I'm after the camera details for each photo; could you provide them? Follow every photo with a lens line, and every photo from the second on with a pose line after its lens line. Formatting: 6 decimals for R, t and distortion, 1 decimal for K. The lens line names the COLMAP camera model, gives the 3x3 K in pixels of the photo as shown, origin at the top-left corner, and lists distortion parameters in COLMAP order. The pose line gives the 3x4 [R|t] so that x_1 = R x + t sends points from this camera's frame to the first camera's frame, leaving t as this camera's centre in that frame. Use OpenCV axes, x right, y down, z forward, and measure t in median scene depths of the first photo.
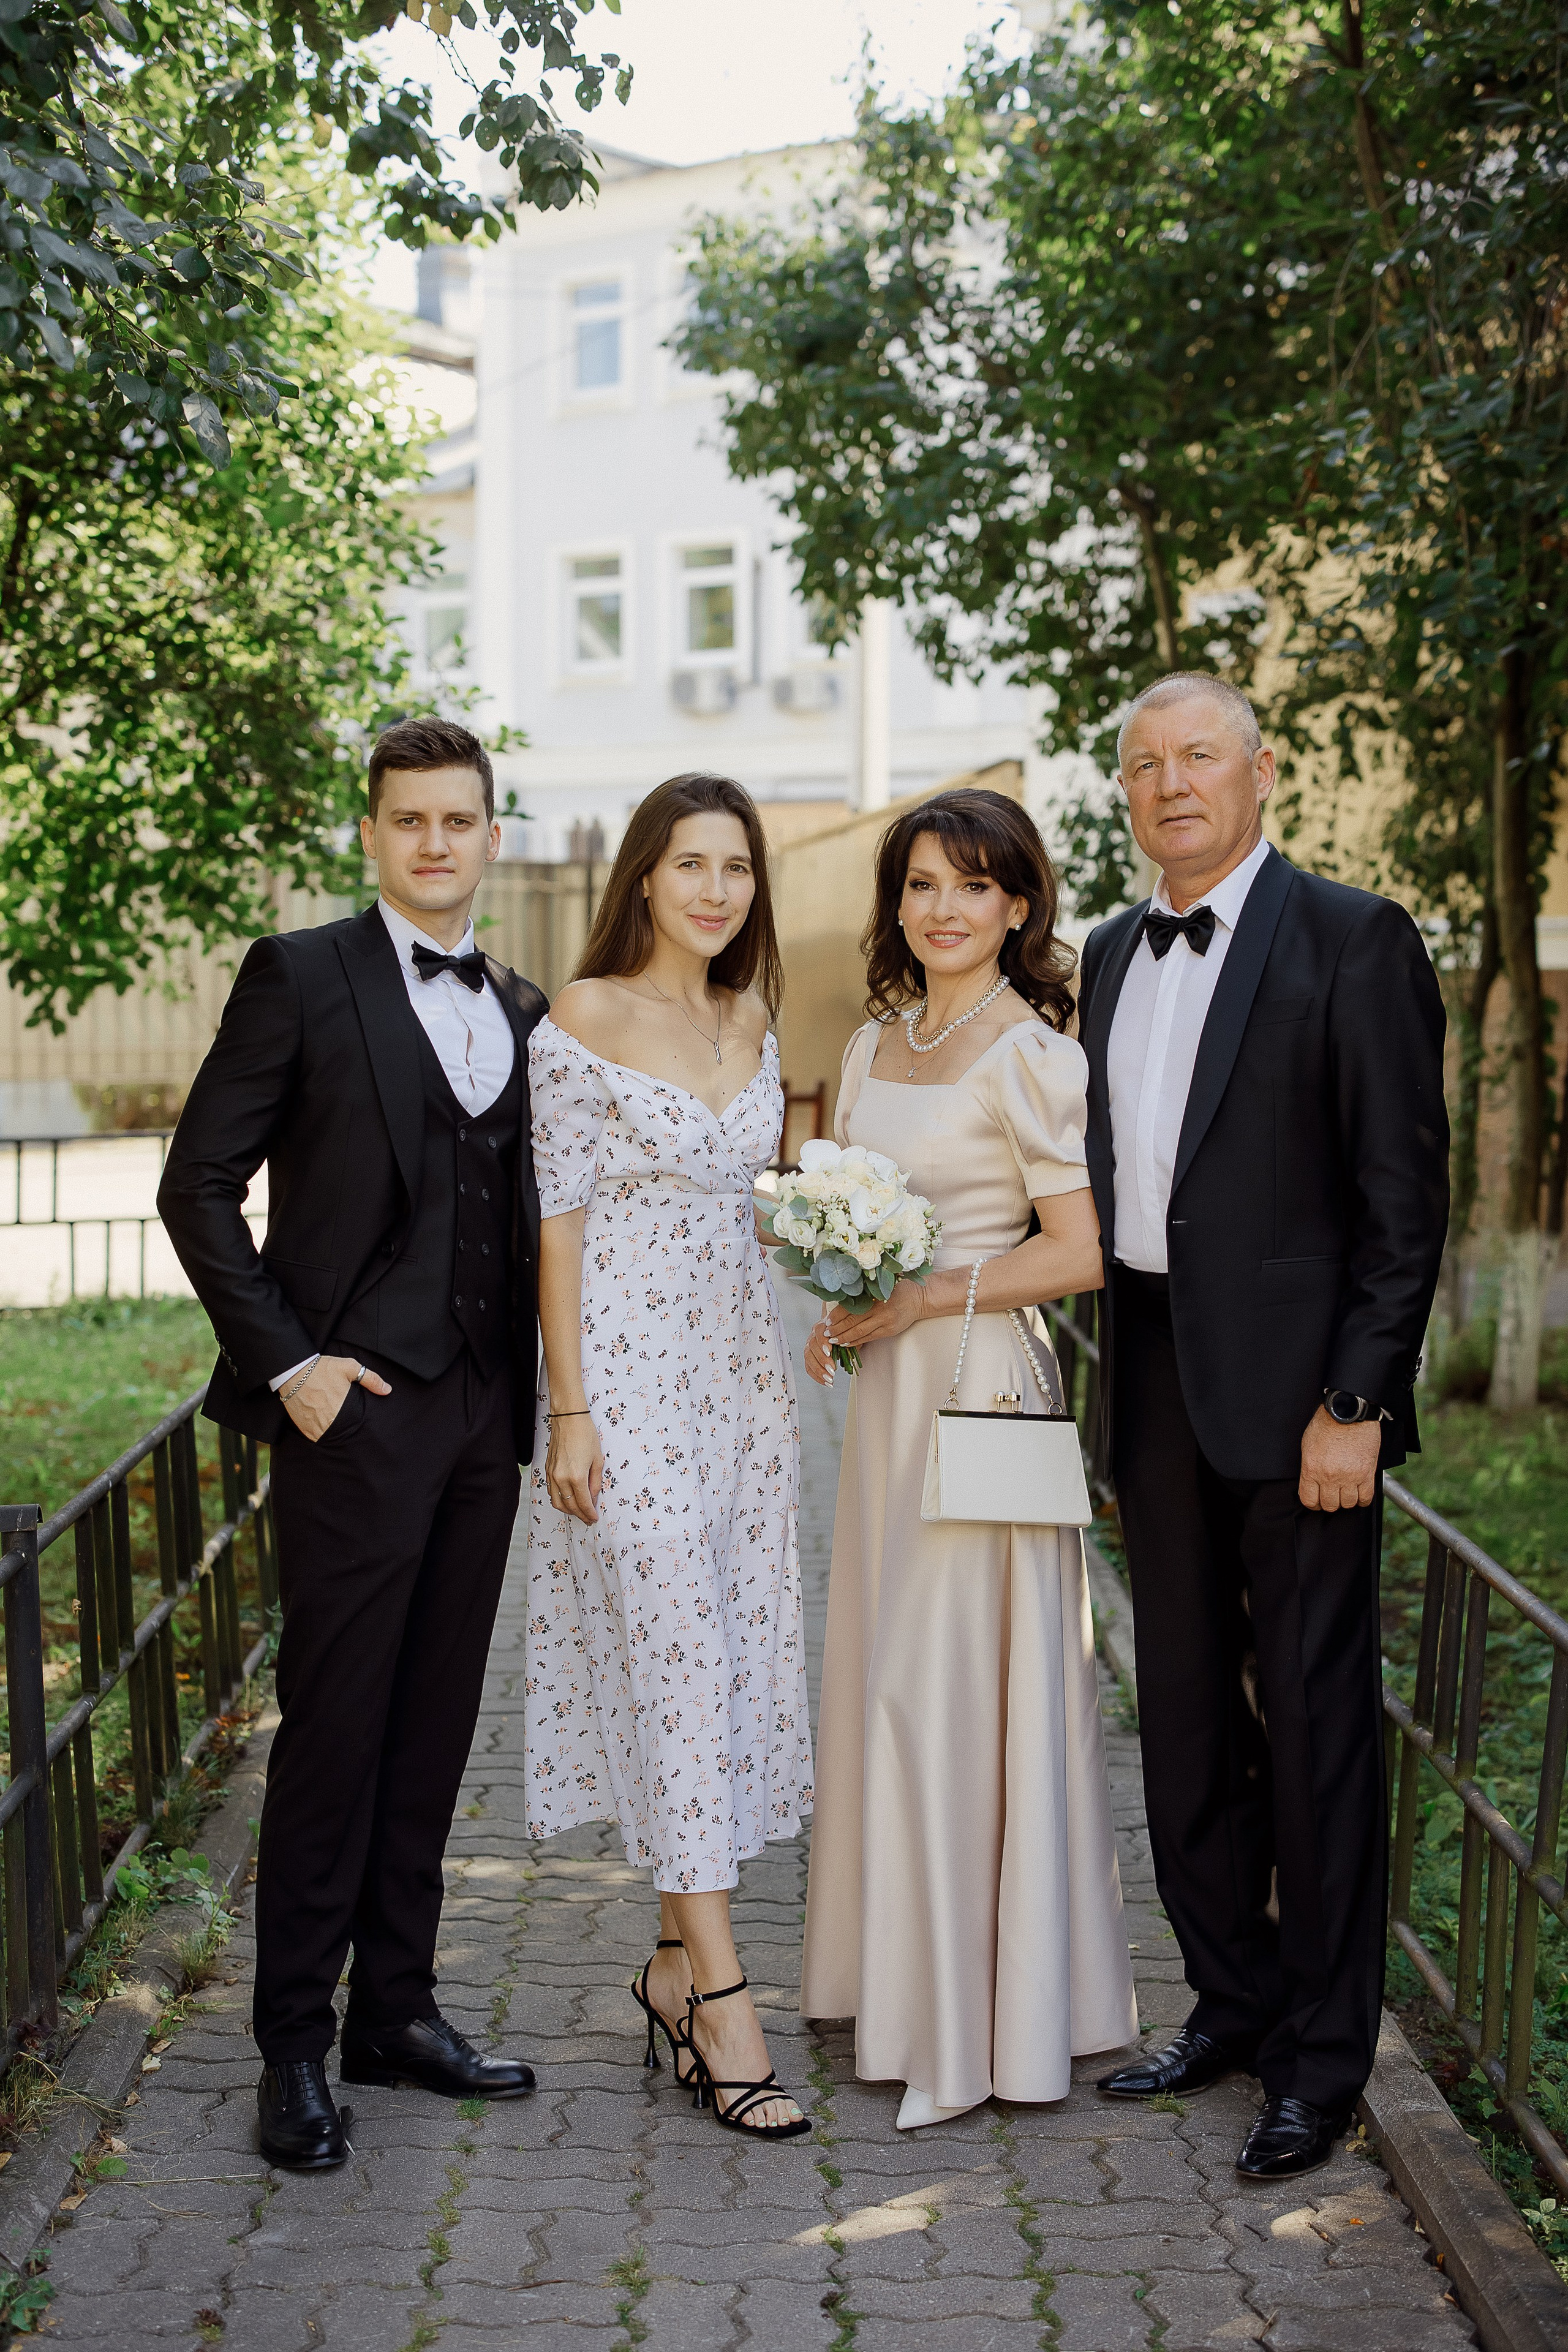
lens RADIAL K [[3350.2, 0, 738.0], [0, 3350.2, 1162.2], [0, 0, 1]] dist [-0.034772, 0.079143]
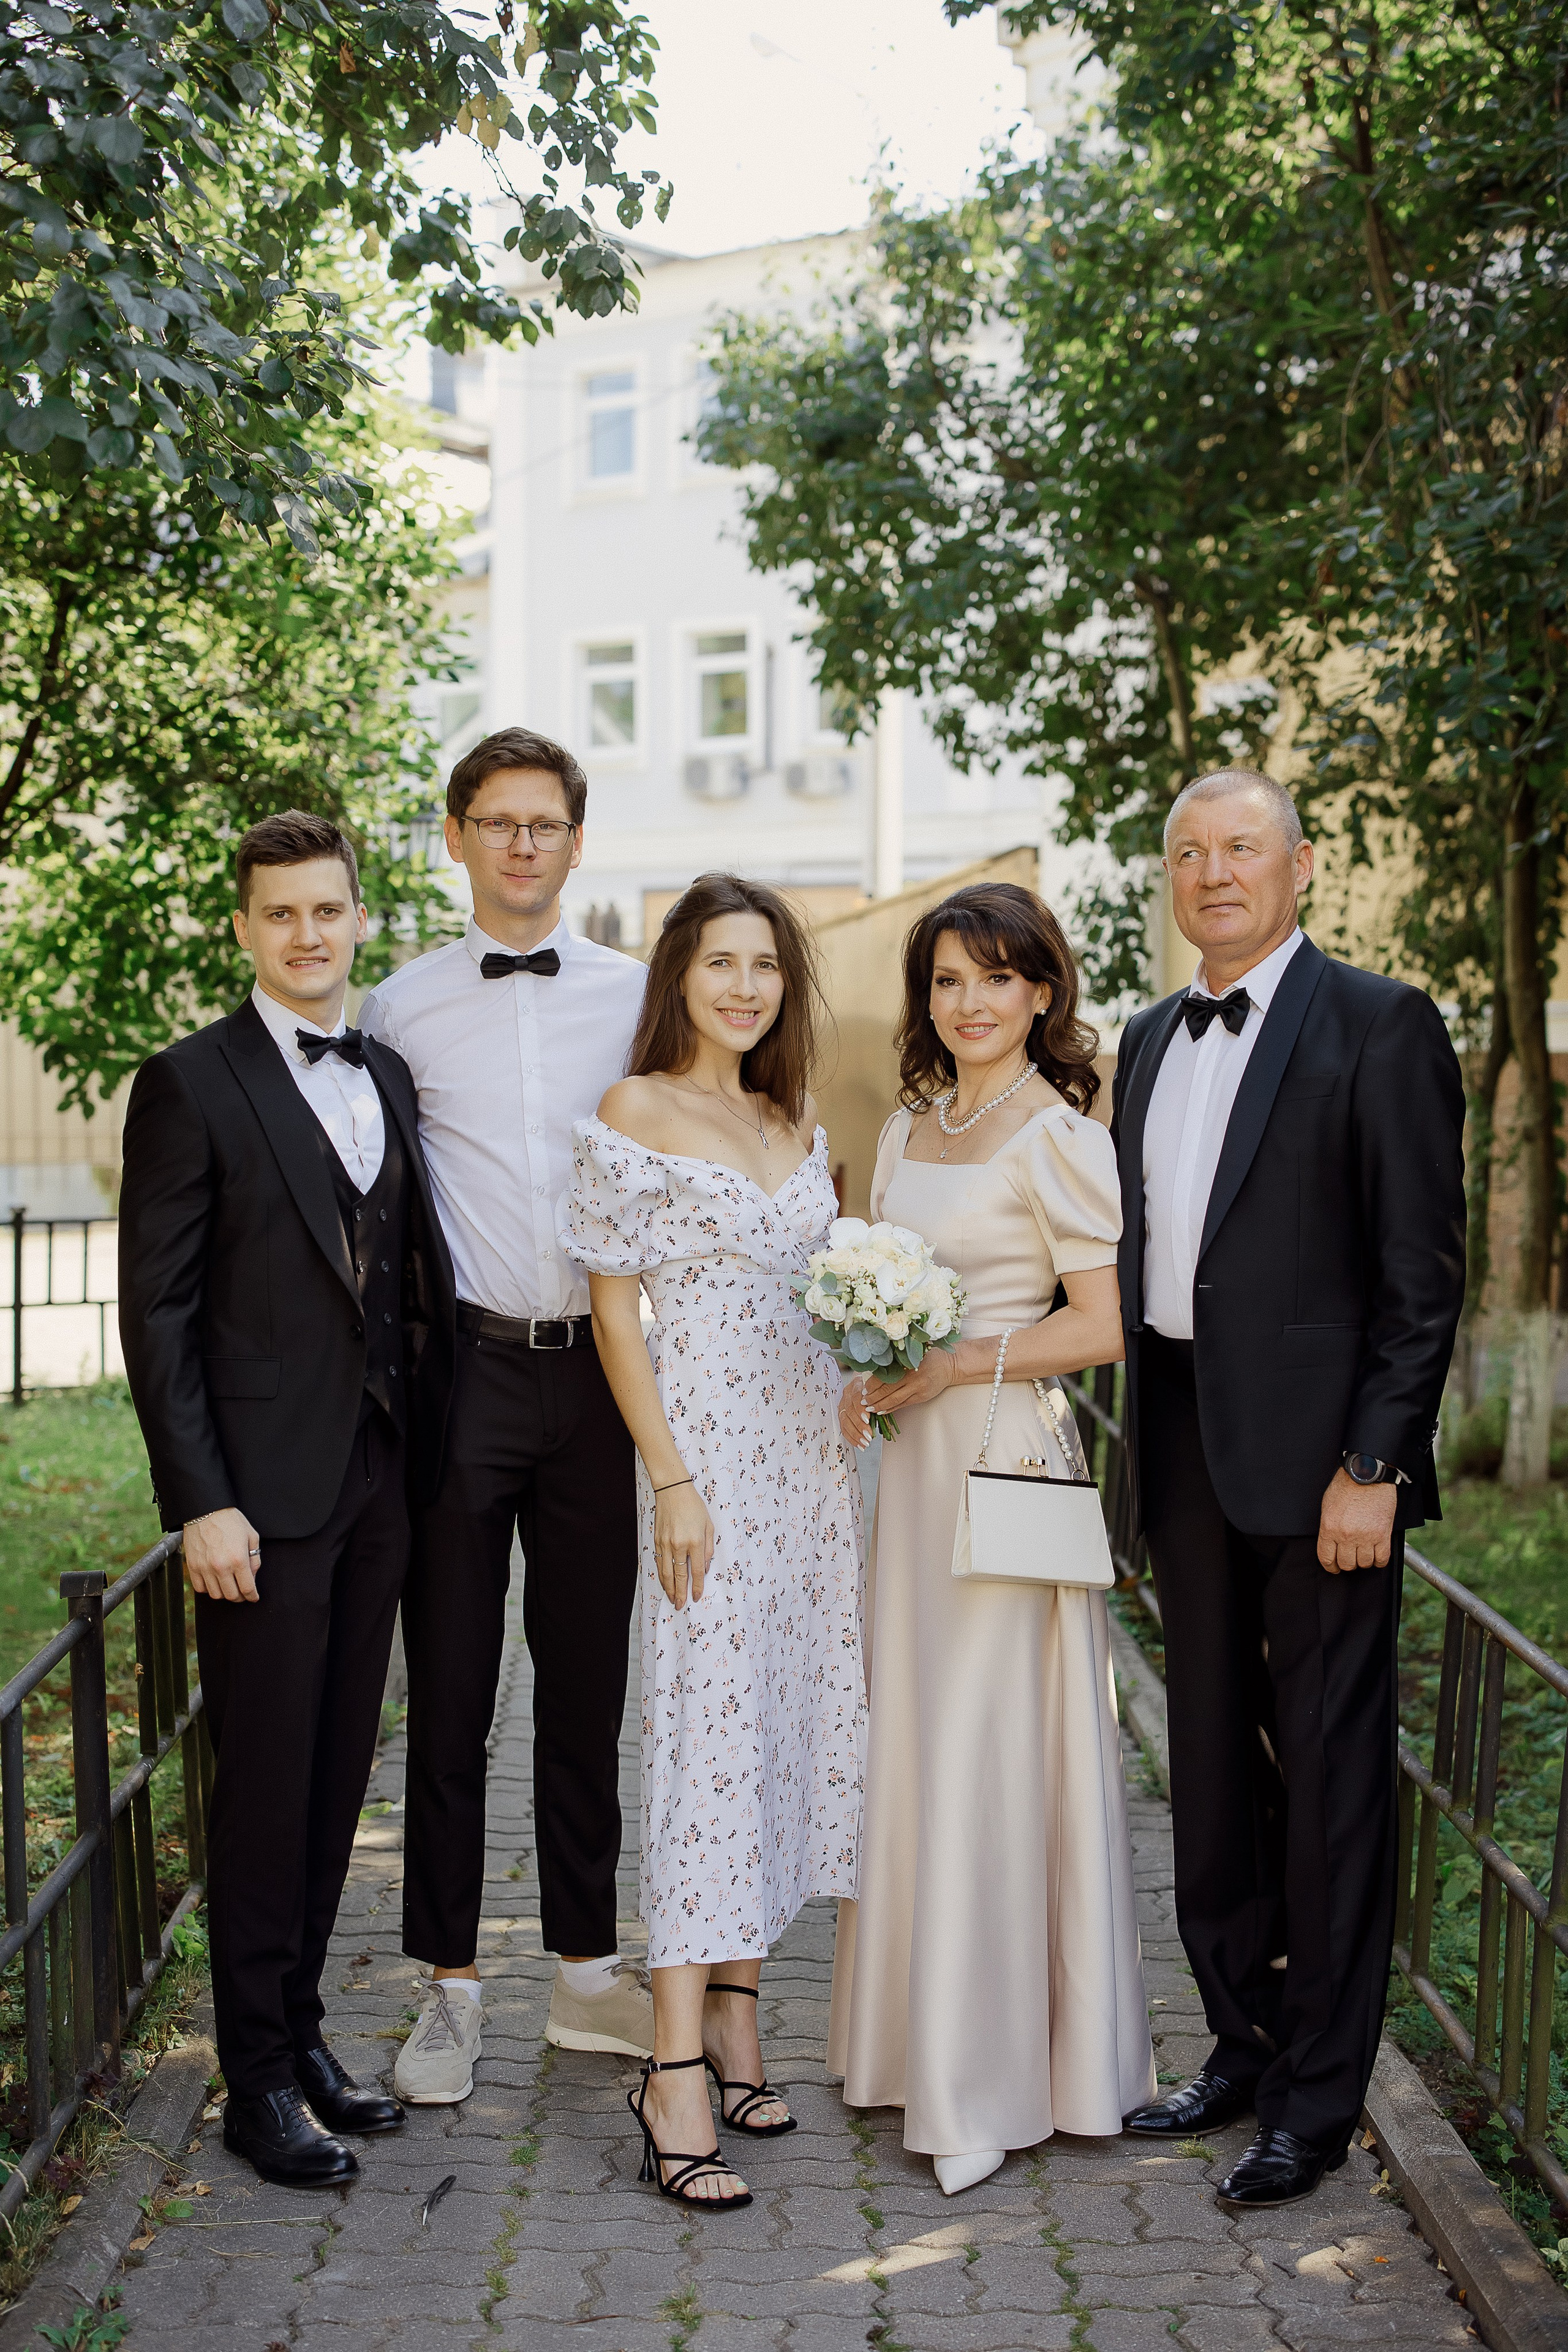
lens RADIAL K [[3365.3, 0, 749.6], [0, 3365.3, 1183.7], [0, 0, 1]] dist [-0.006942, -0.049451]
pose [[0.999997, -0.000618, 0.002158, -0.005296], [0.000659, 0.999826, -0.018657, 0.001022], [-0.002146, 0.018658, 0.999824, -0.020017]]
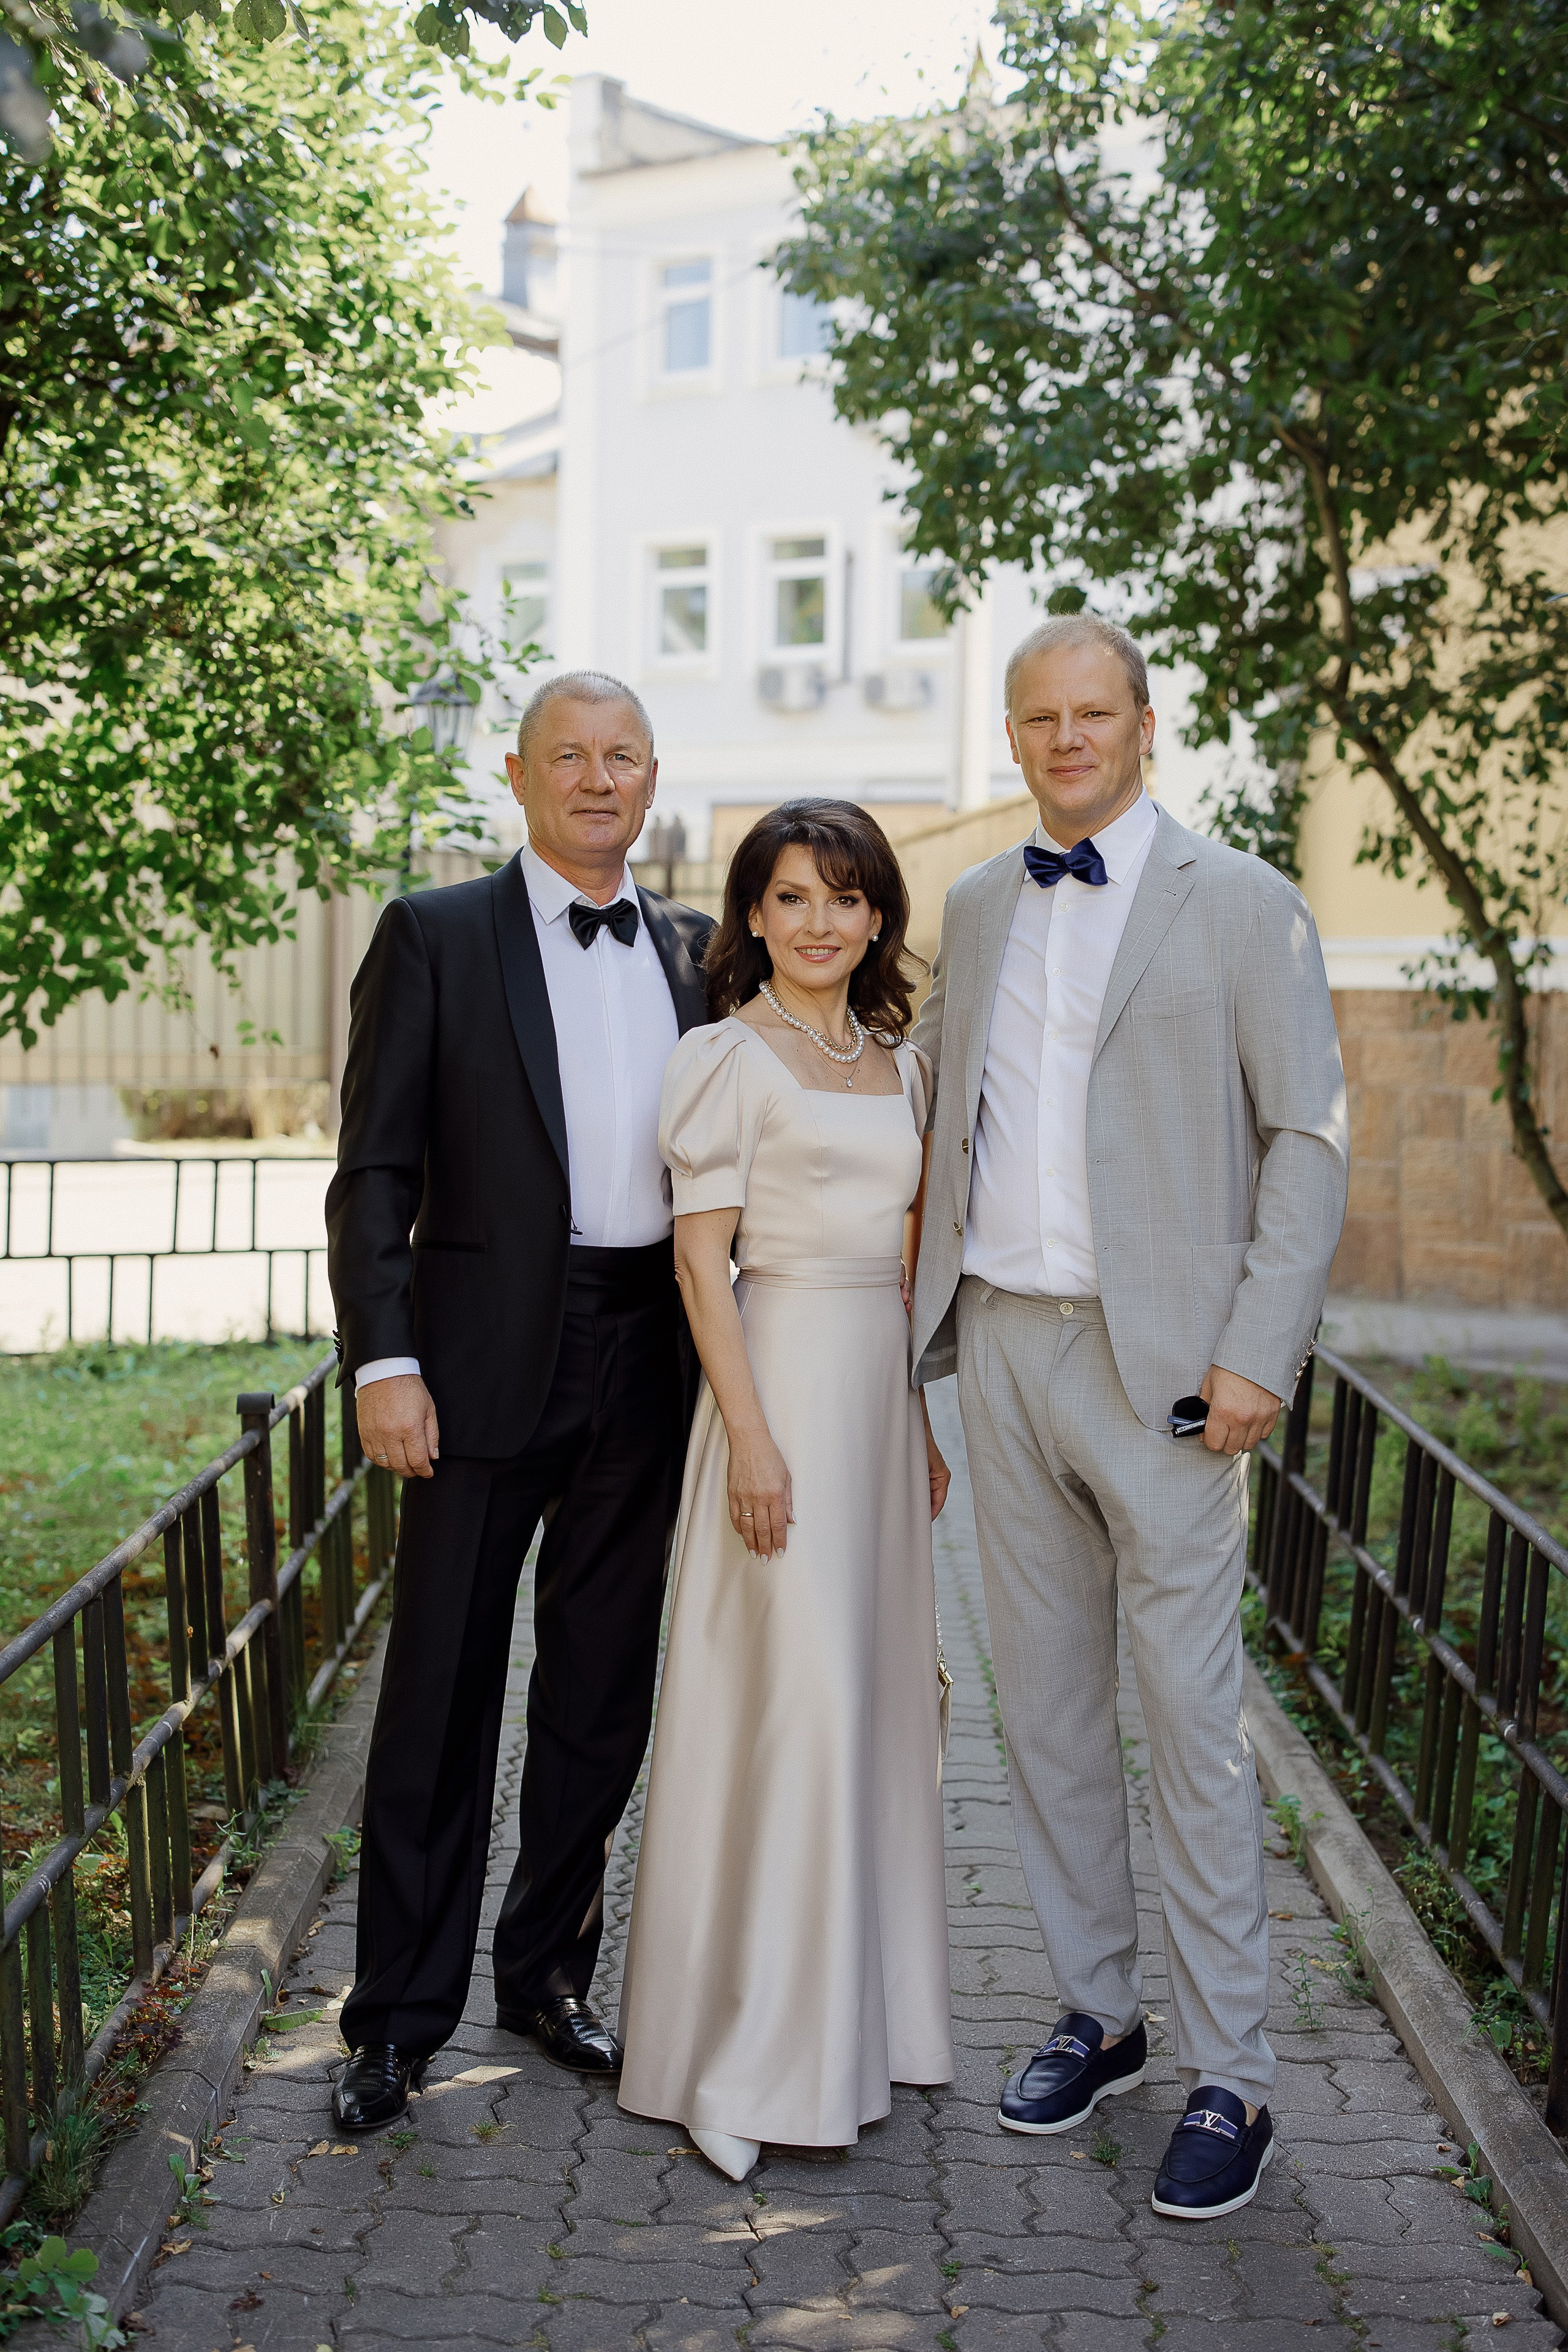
lens RADIAL K [[3193.0, 0, 780.3], [0, 3193.0, 1155.0], [0, 0, 1]] dist [-0.022220, 0.050949]
pose [[0.999811, 0.017498, -0.008445, -0.006981], [-0.017506, 0.999846, -0.000916, -0.011543], [0.008428, 0.001064, 0.999964, 0.172890]]
